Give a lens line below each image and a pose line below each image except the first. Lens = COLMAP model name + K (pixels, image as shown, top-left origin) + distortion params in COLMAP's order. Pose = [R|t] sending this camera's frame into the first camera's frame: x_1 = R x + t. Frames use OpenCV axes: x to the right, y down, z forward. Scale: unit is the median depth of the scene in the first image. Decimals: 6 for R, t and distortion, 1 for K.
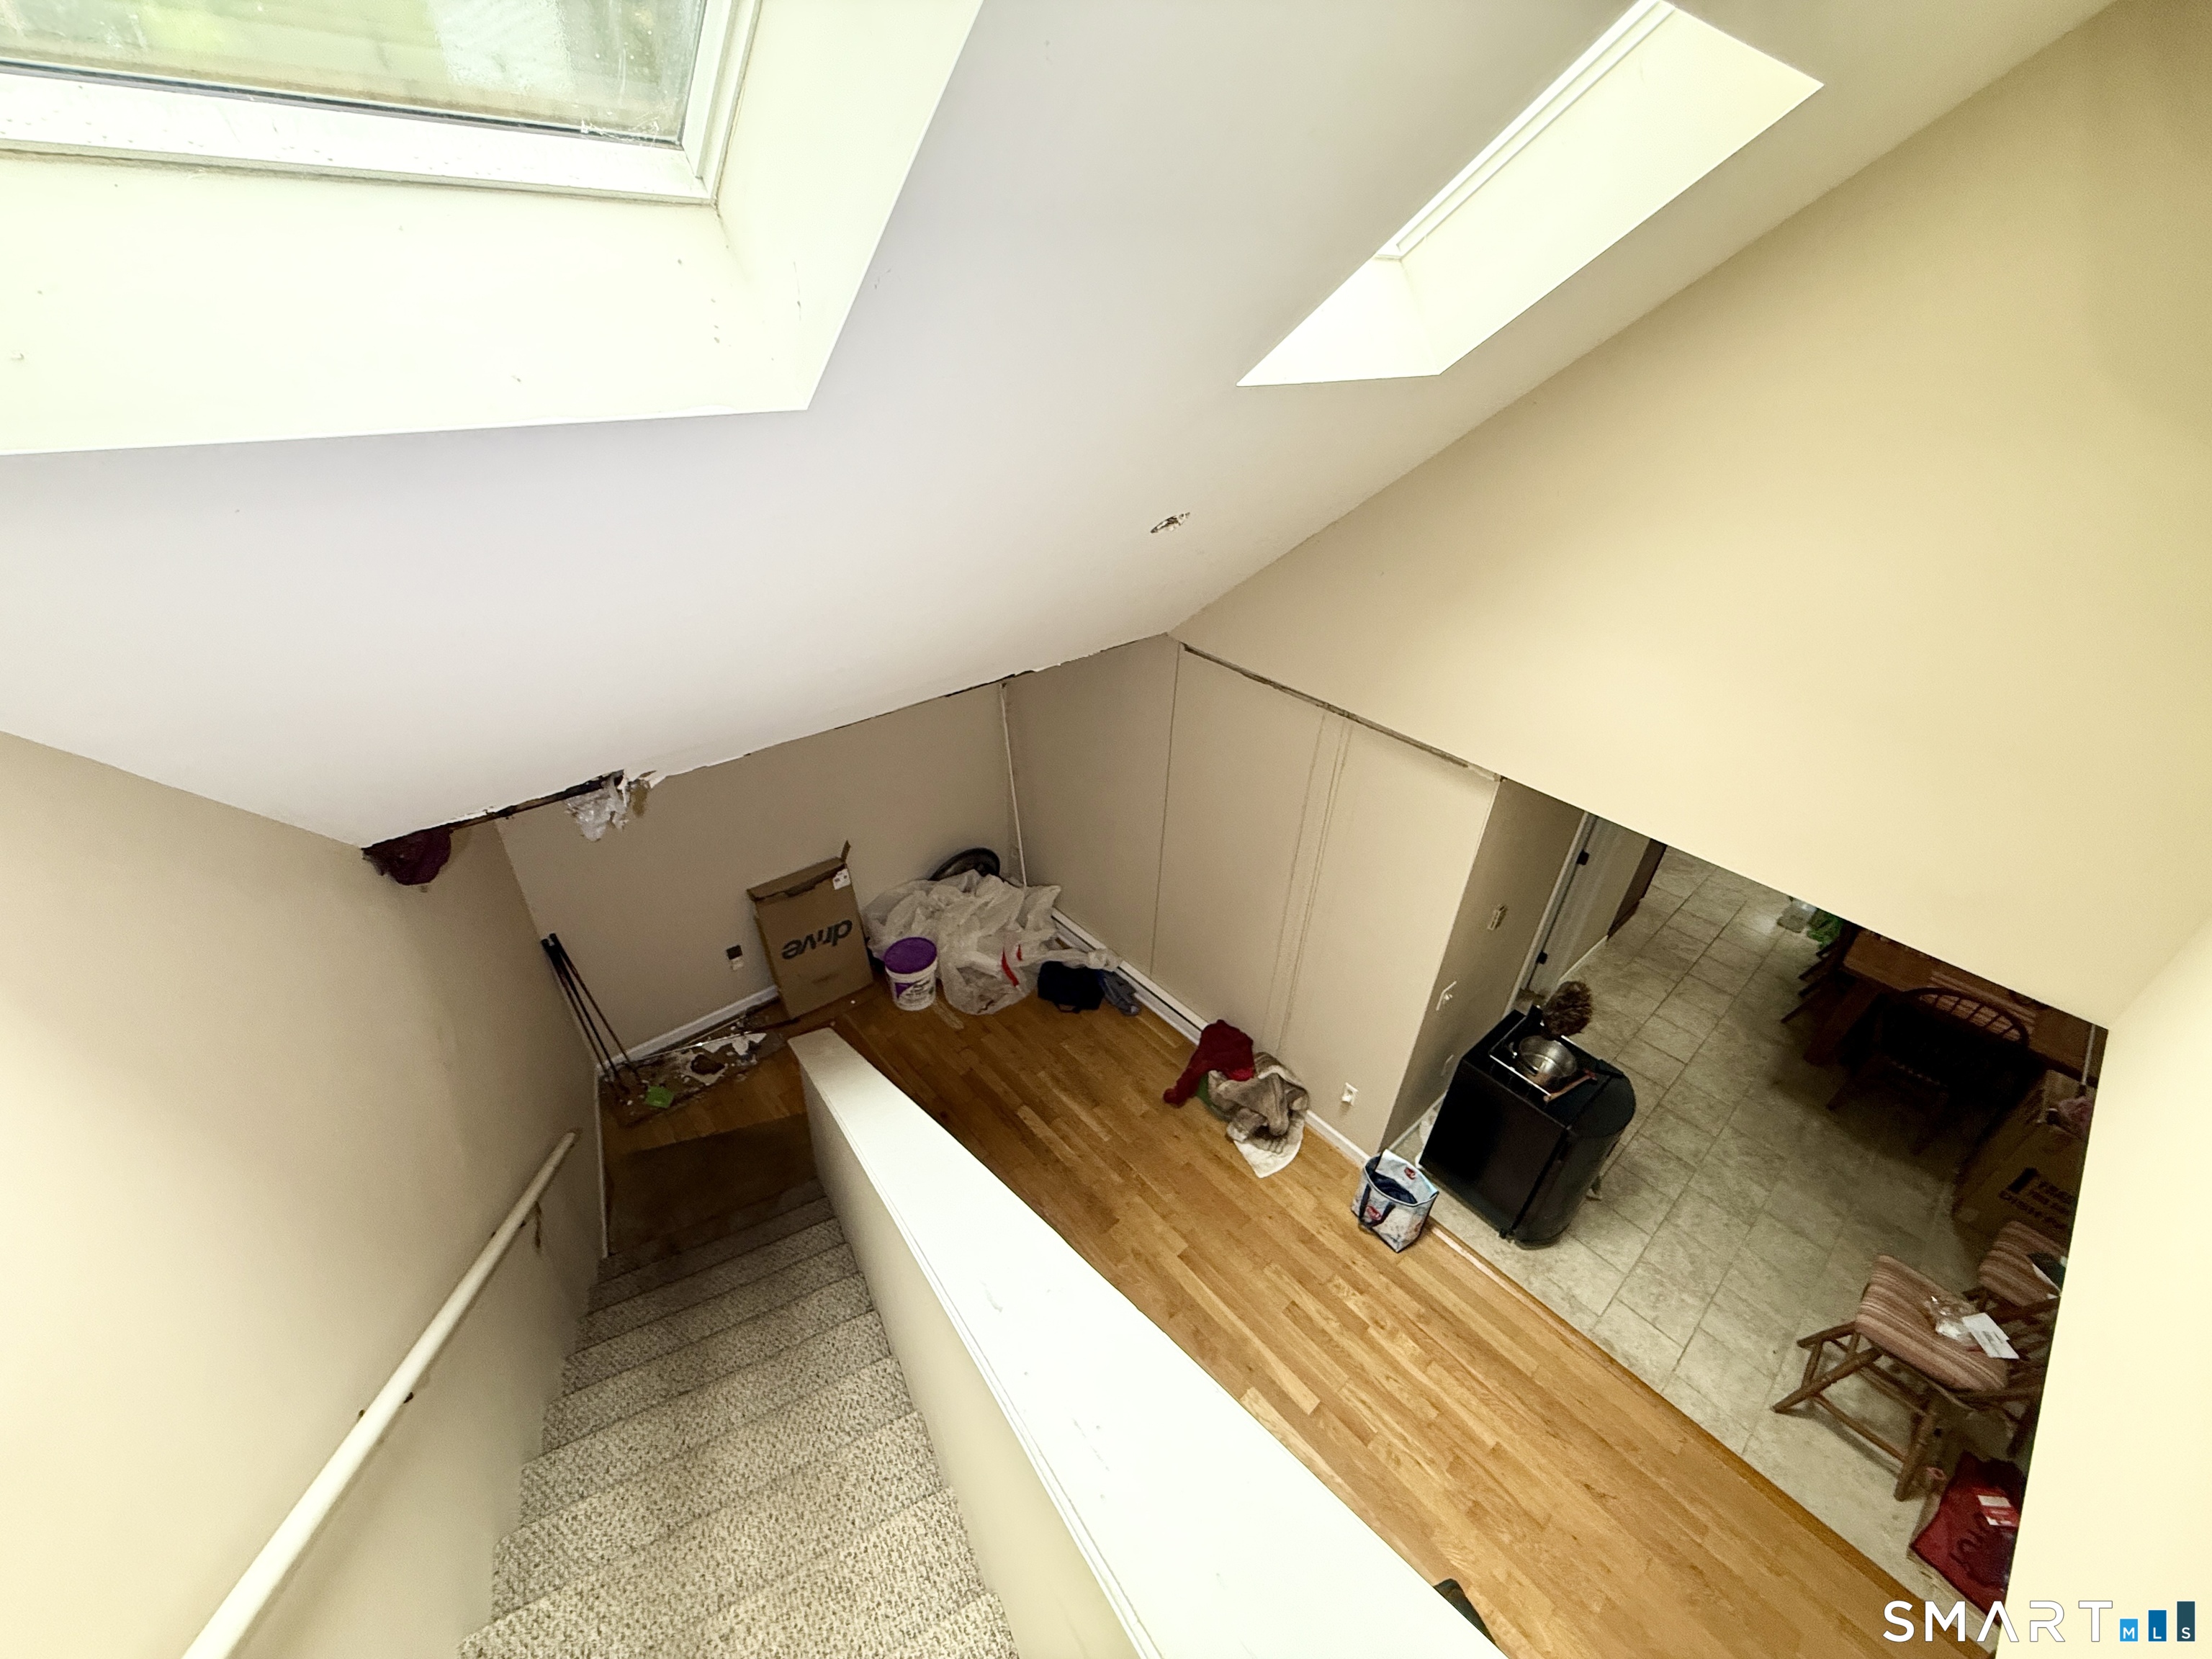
lens RADIAL K [[883.2, 0, 1106.0], [0, 883.2, 829.5], [0, 0, 1]] dist [0.001757, 0.000118]
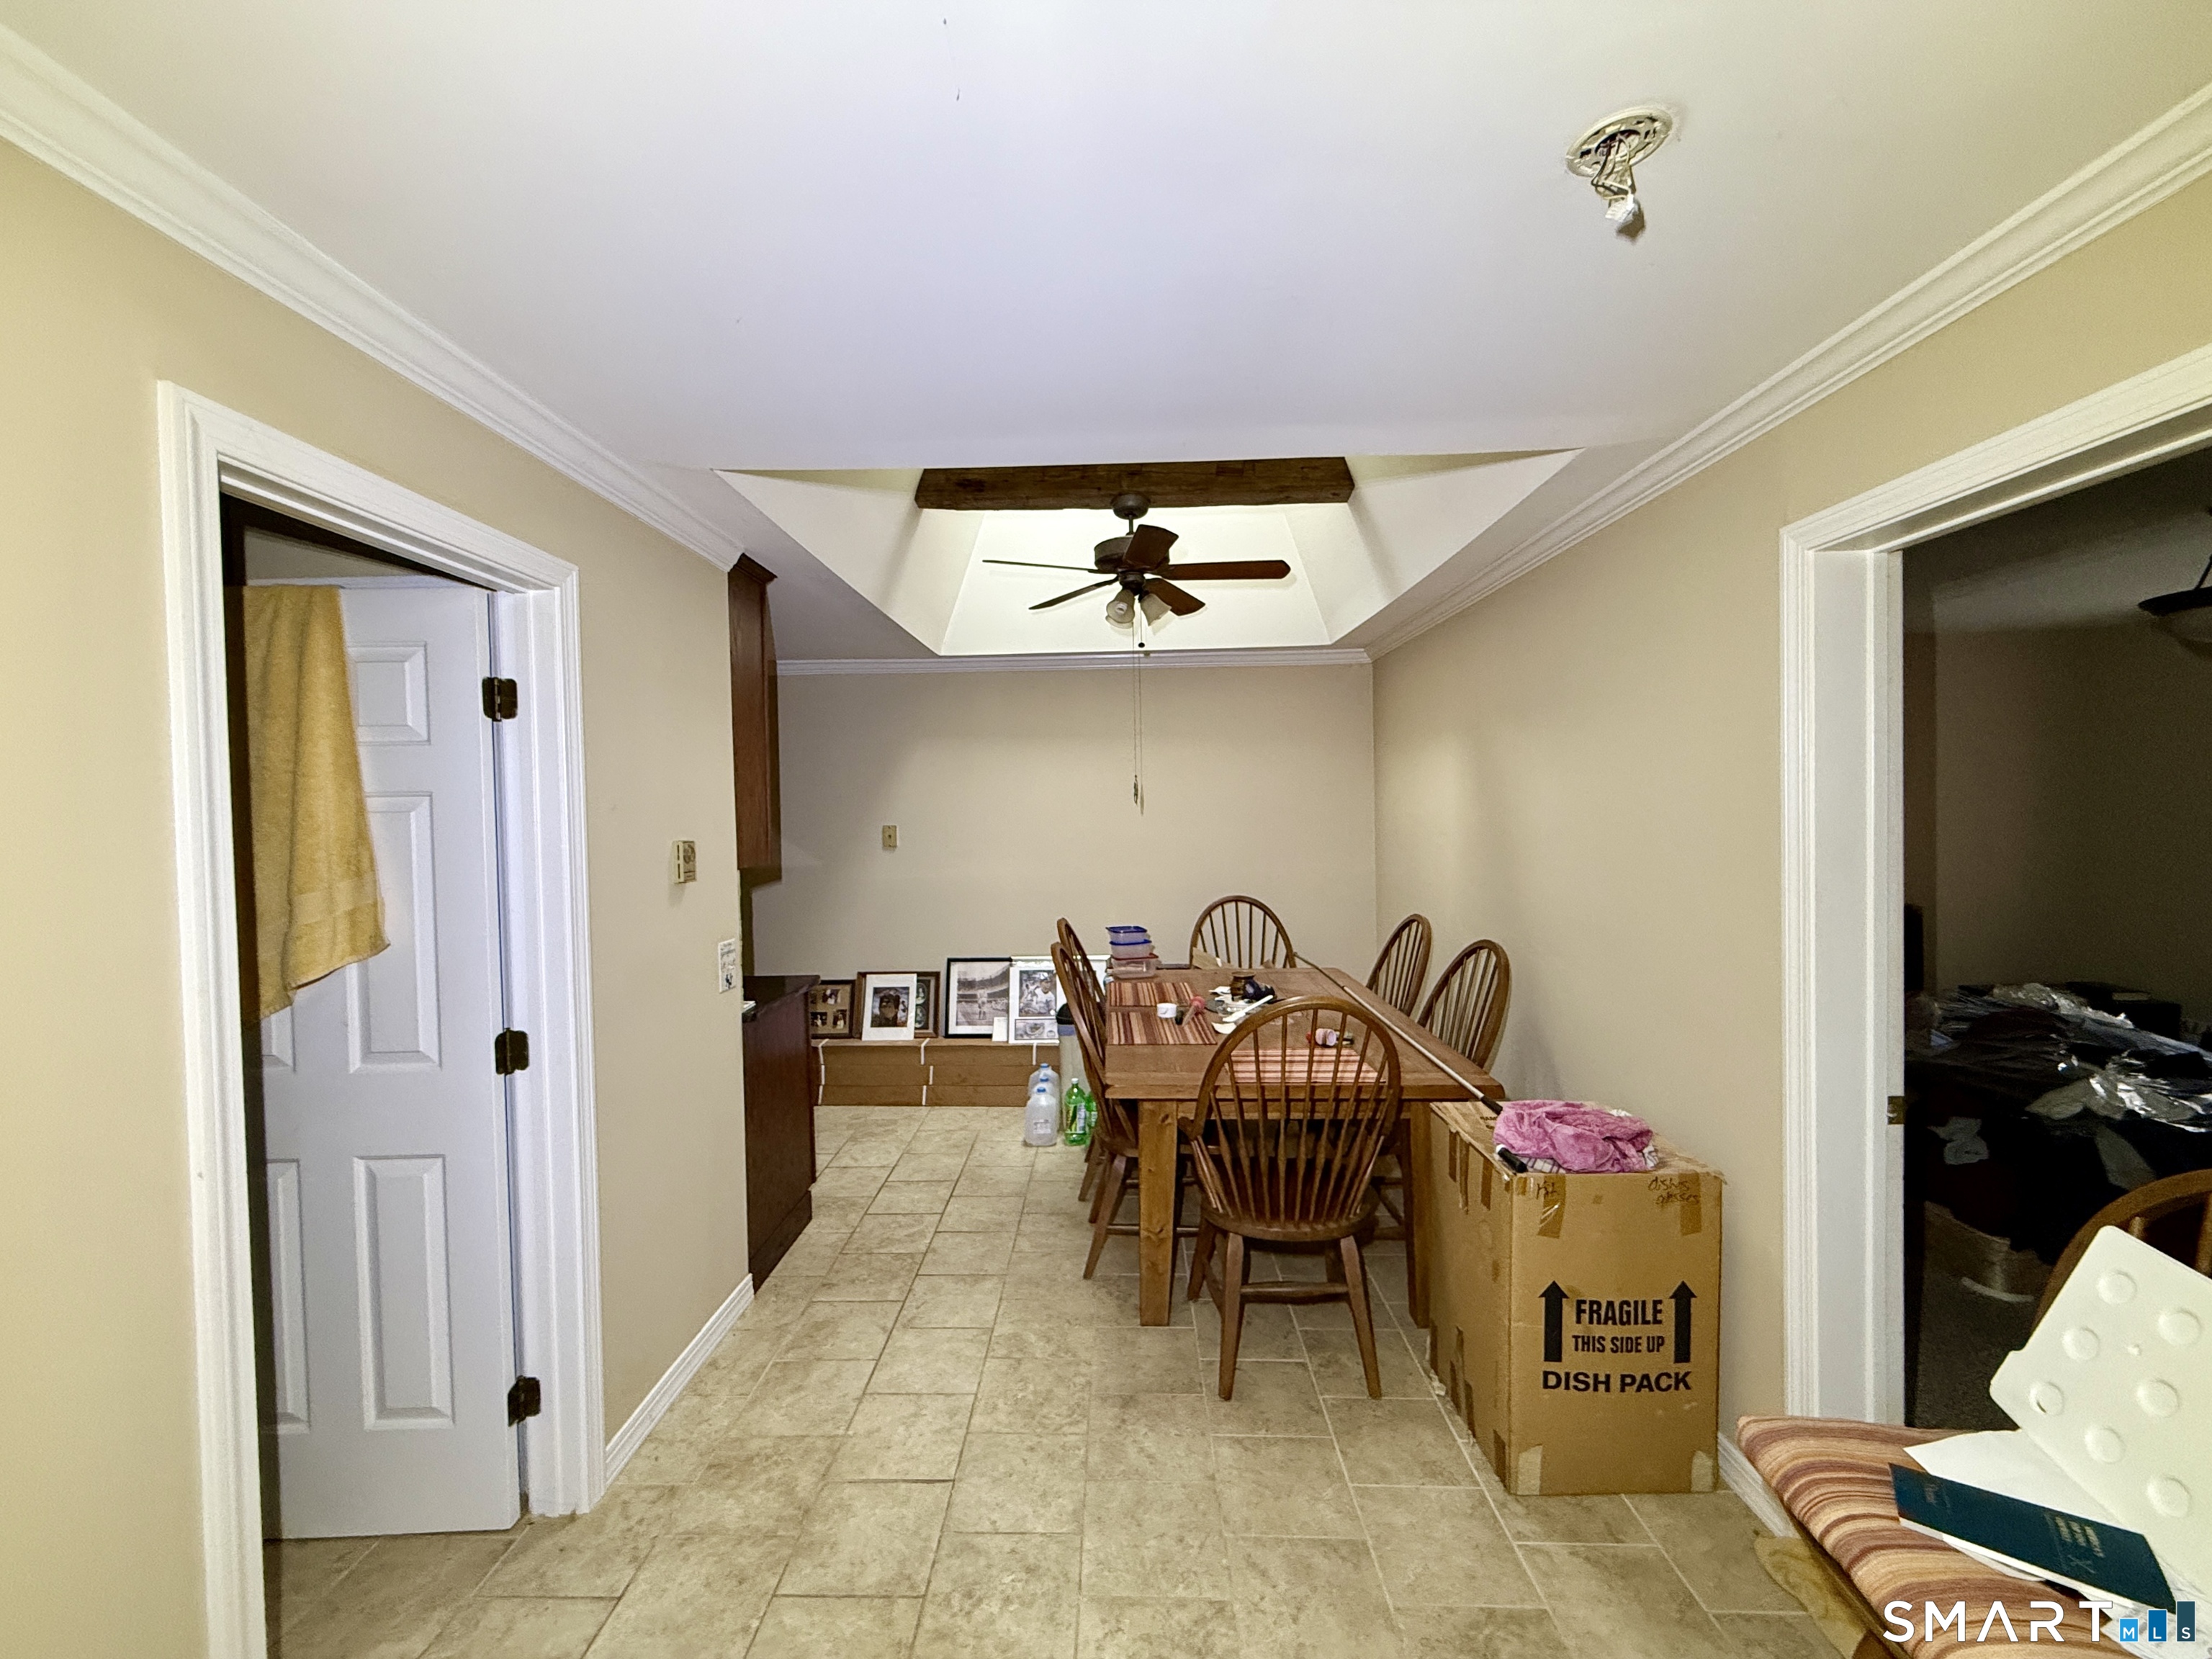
lens RADIAL K [[883.2, 0, 1106.0], [0, 883.2, 829.5], [0, 0, 1]] dist [0.001757, 0.000118]
pose [[0.679847, -0.070364, 0.729971, 0.412098], [0.430761, 0.843889, -0.319838, 0.166534], [-0.593509, 0.531883, 0.604025, 0.538922]]
